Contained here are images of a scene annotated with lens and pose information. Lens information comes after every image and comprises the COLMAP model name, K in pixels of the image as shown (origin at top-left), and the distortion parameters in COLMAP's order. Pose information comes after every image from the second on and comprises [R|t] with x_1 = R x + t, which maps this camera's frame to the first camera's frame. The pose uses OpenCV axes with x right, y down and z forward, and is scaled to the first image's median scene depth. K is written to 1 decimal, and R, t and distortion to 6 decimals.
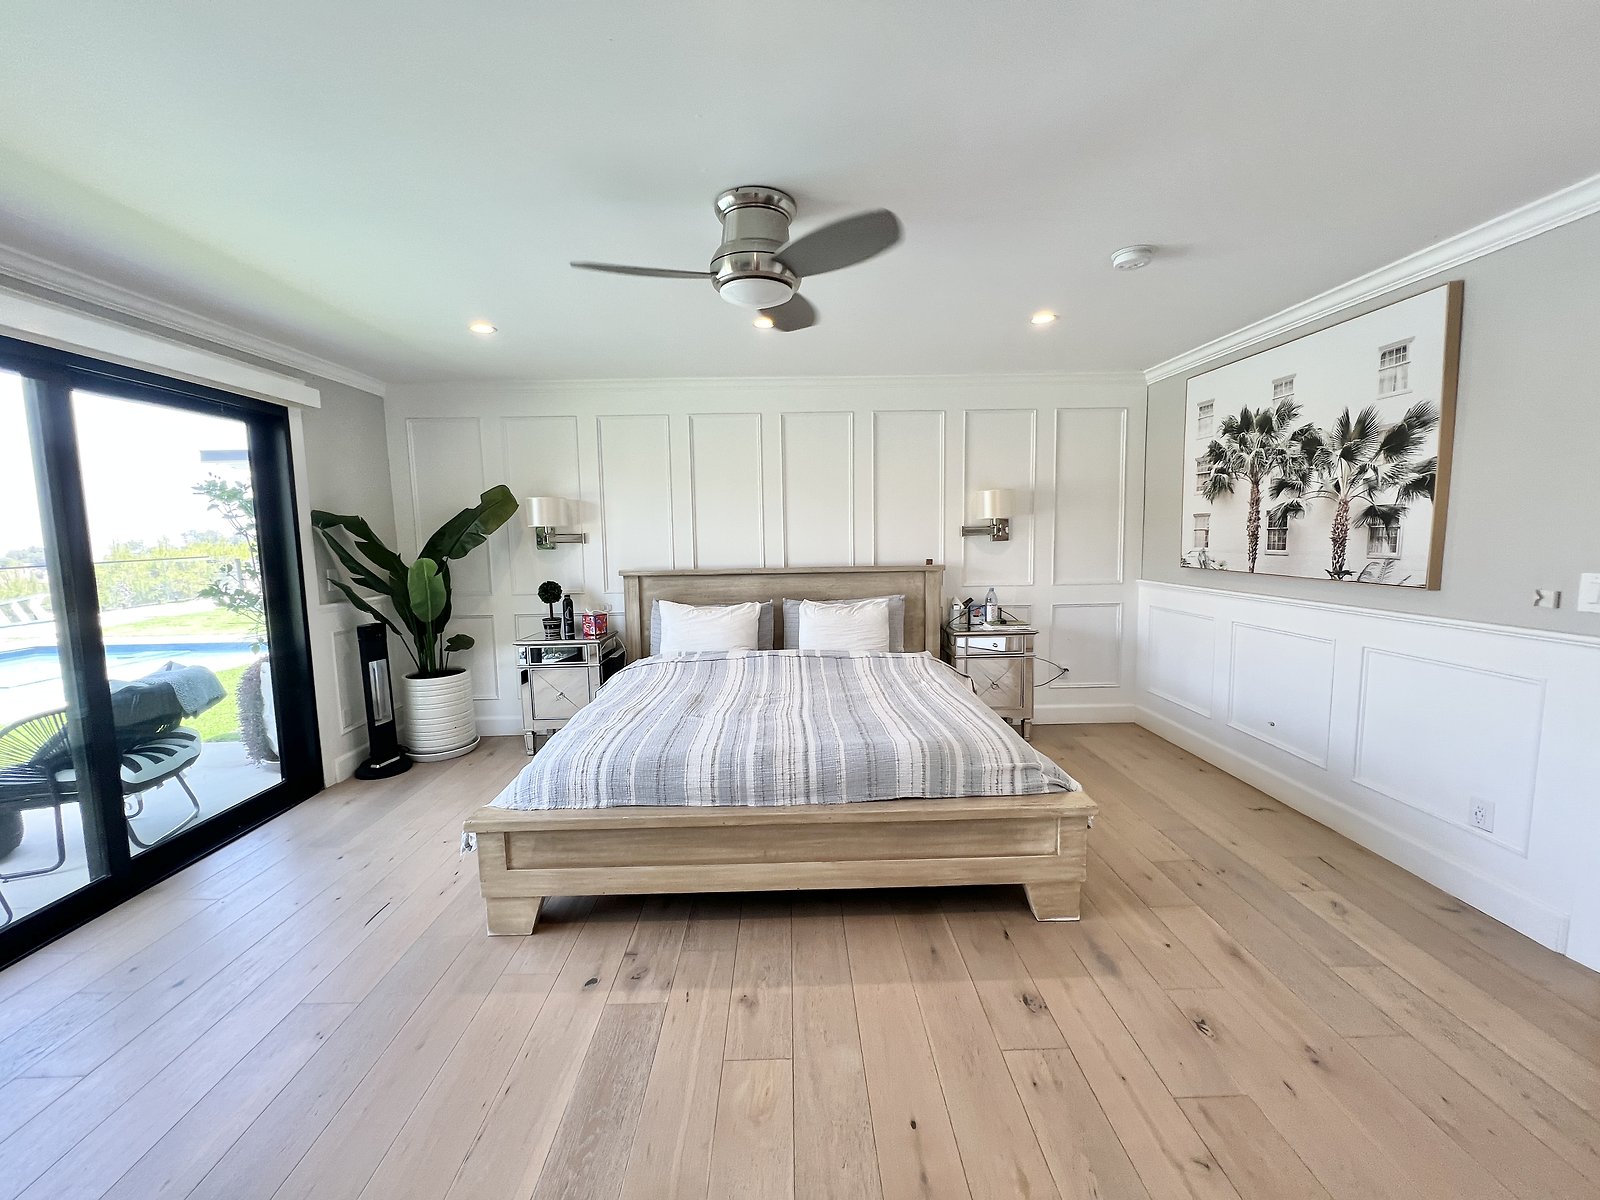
lens RADIAL K [[641.3, 0, 796.6], [0, 641.3, 601.2], [0, 0, 1]] dist [-0.003074, 0.000799]
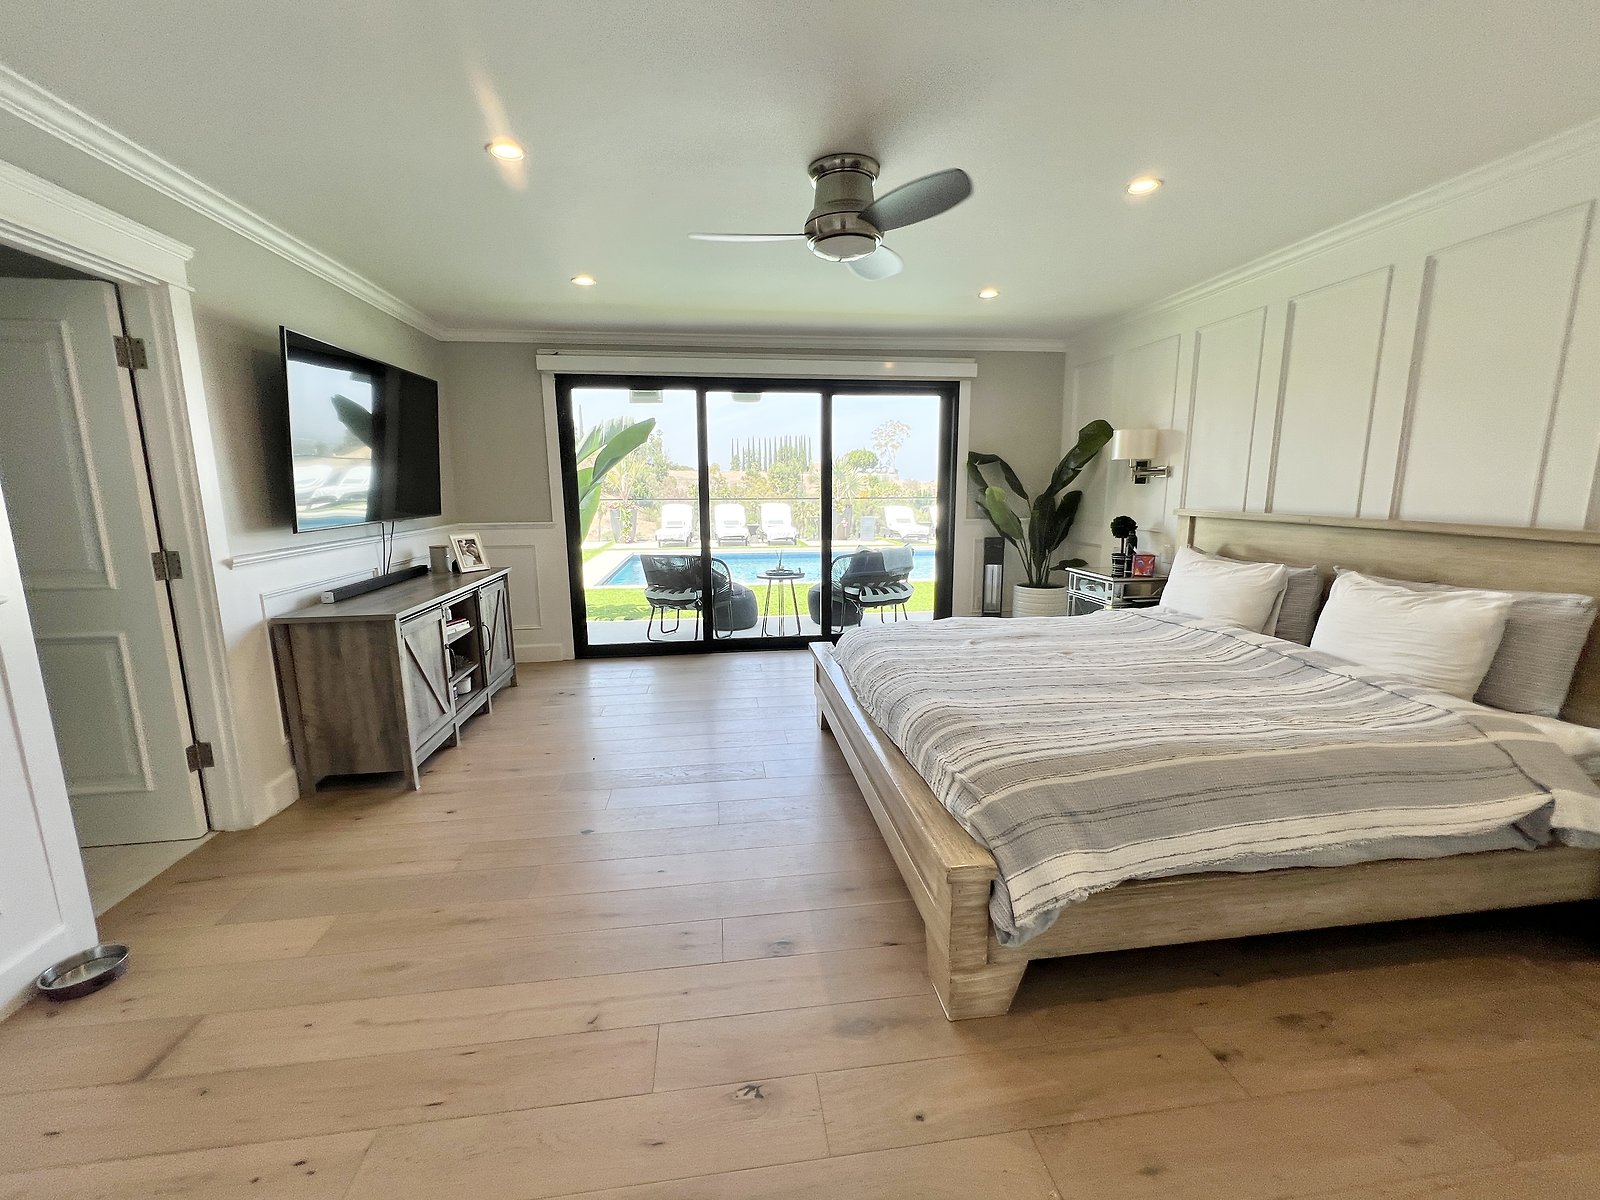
lens RADIAL K [[641.3, 0, 796.8], [0, 641.3, 602.3], [0, 0, 1]] dist [-0.003074, 0.000799]
pose [[0.105696, 0.196017, -0.974888, 0.608512], [-0.105853, 0.977027, 0.184971, -0.033516], [0.988748, 0.083644, 0.124017, 0.429327]]
